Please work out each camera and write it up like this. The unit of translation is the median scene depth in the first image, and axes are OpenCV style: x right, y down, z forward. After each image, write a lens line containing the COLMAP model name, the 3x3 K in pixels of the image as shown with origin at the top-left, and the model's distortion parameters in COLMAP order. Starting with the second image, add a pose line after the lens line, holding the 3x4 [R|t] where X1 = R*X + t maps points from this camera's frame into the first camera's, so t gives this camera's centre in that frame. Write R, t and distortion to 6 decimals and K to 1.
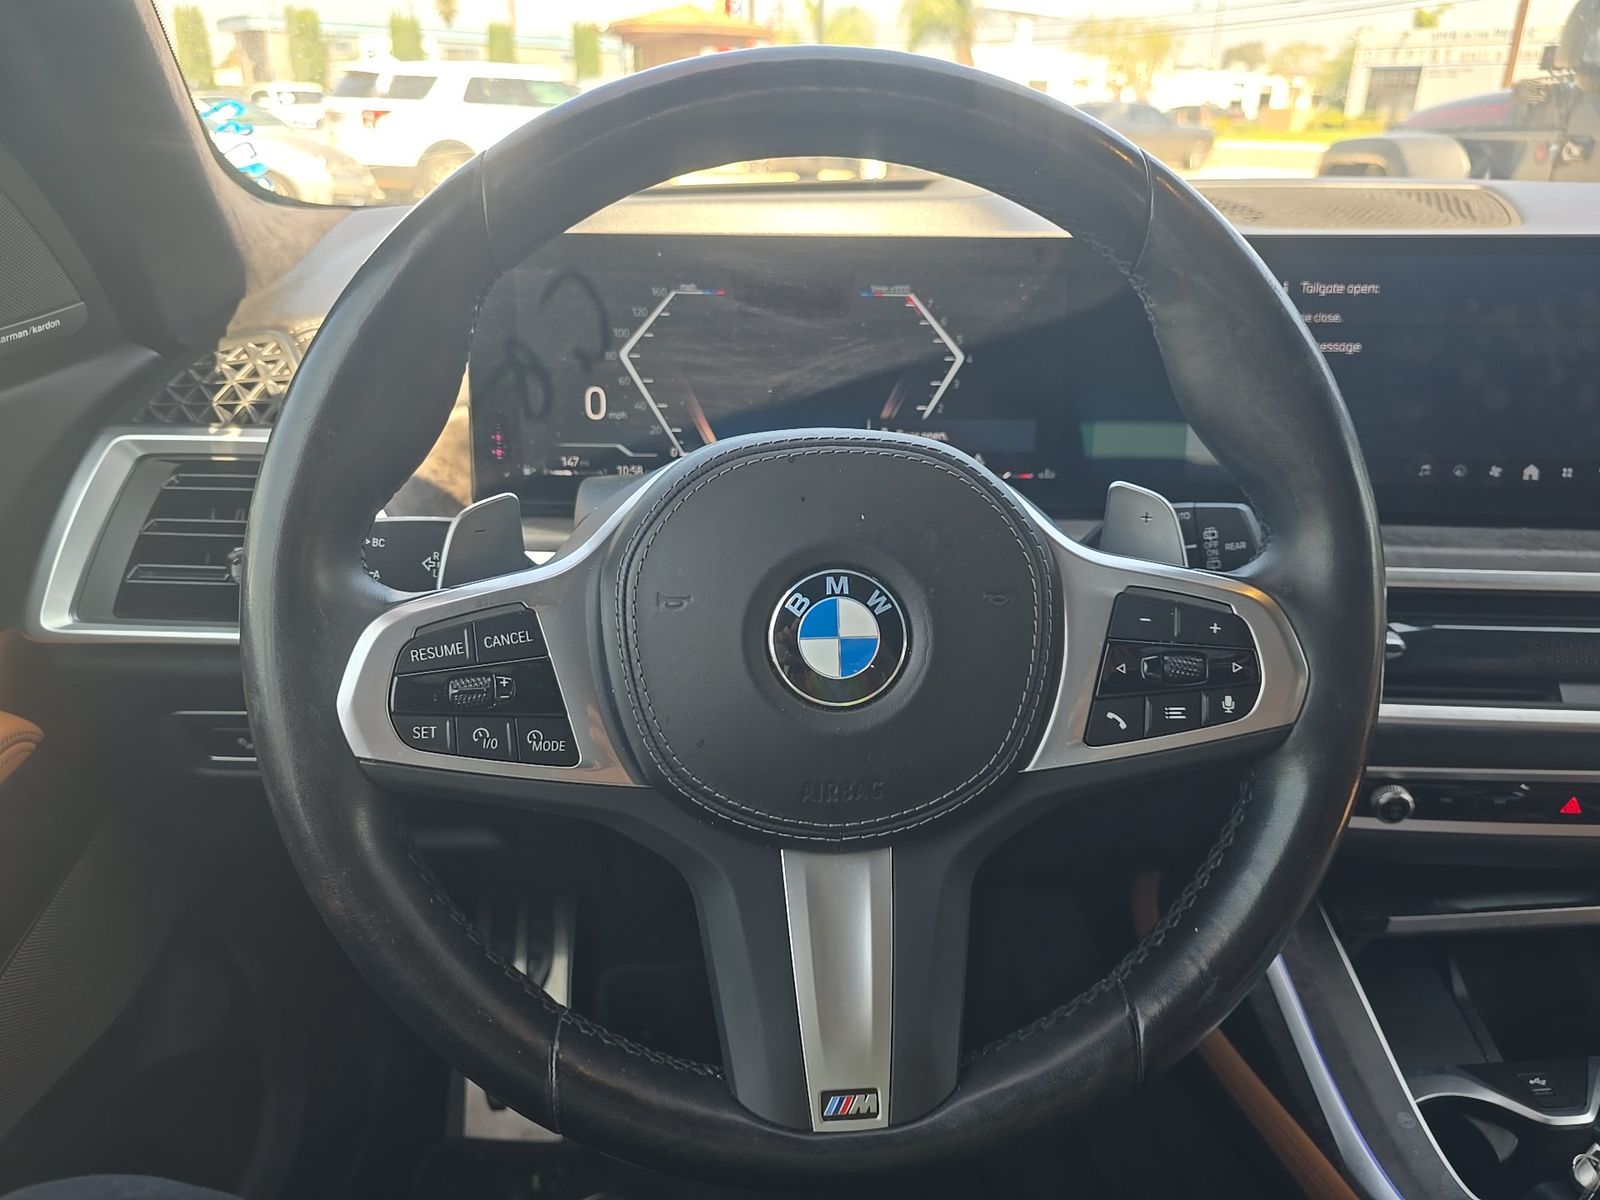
lens RADIAL K [[1083.0, 0, 838.4], [0, 1083.0, 601.2], [0, 0, 1]] dist [0.032494, -0.043719]
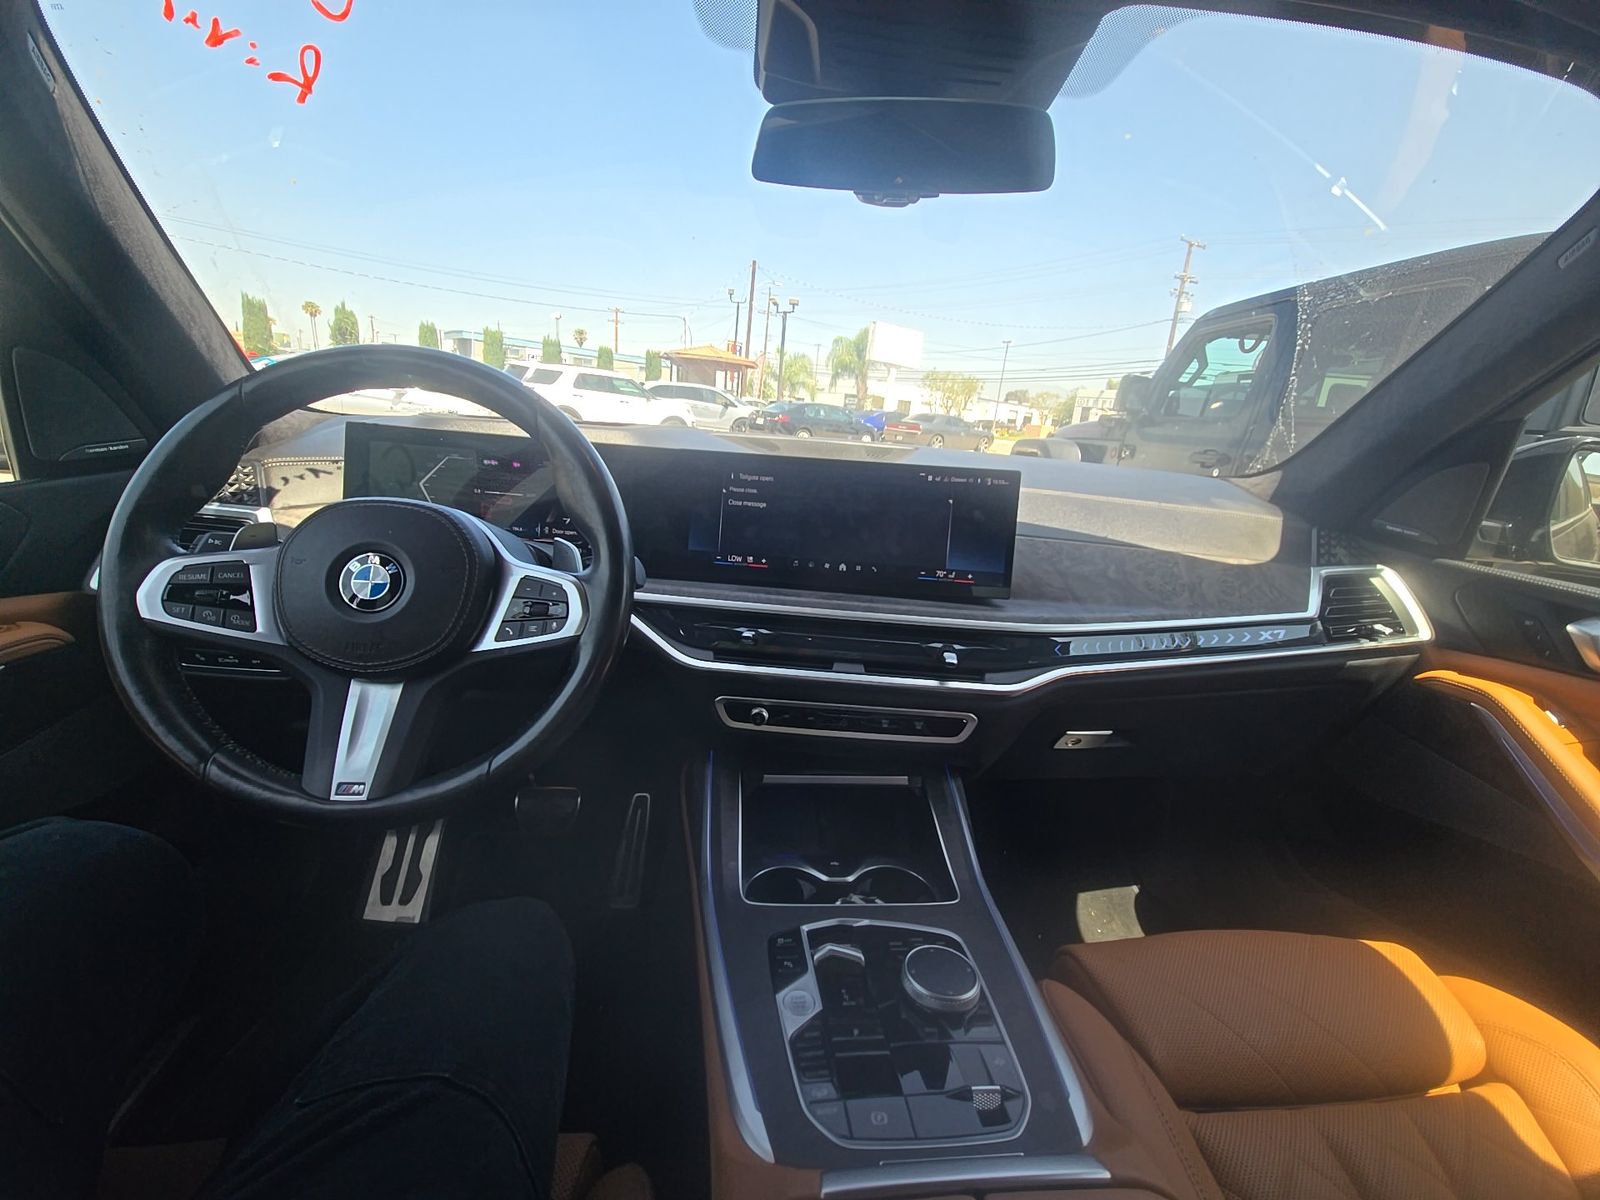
lens RADIAL K [[639.7, 0, 814.9], [0, 639.7, 604.8], [0, 0, 1]] dist [0.002492, 0.000248]
pose [[0.997125, 0.064058, 0.040481, 0.524061], [-0.058419, 0.990084, -0.127754, 0.118301], [-0.048263, 0.125022, 0.990979, -0.237370]]
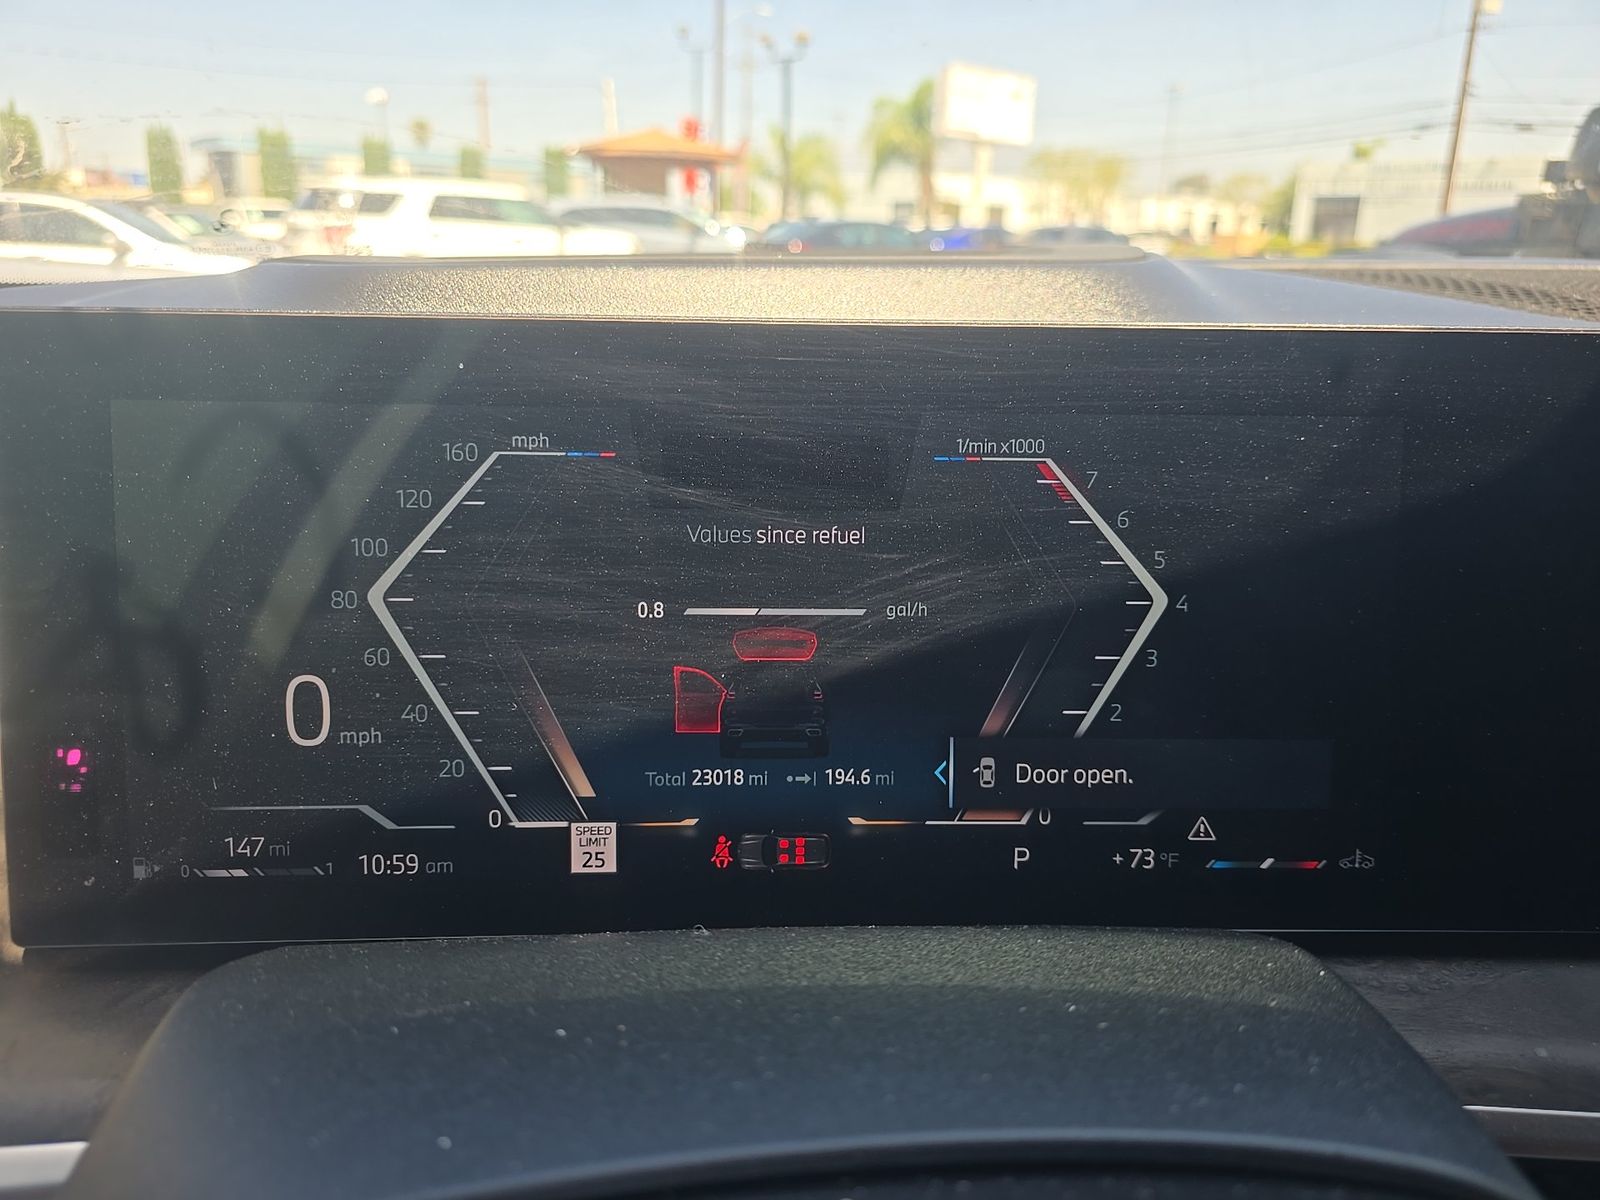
lens RADIAL K [[1091.1, 0, 838.7], [0, 1091.1, 601.5], [0, 0, 1]] dist [0.002141, -0.029428]
pose [[0.999448, -0.002076, 0.033151, -0.031444], [0.005288, 0.995260, -0.097105, -0.181180], [-0.032792, 0.097226, 0.994722, 0.565677]]
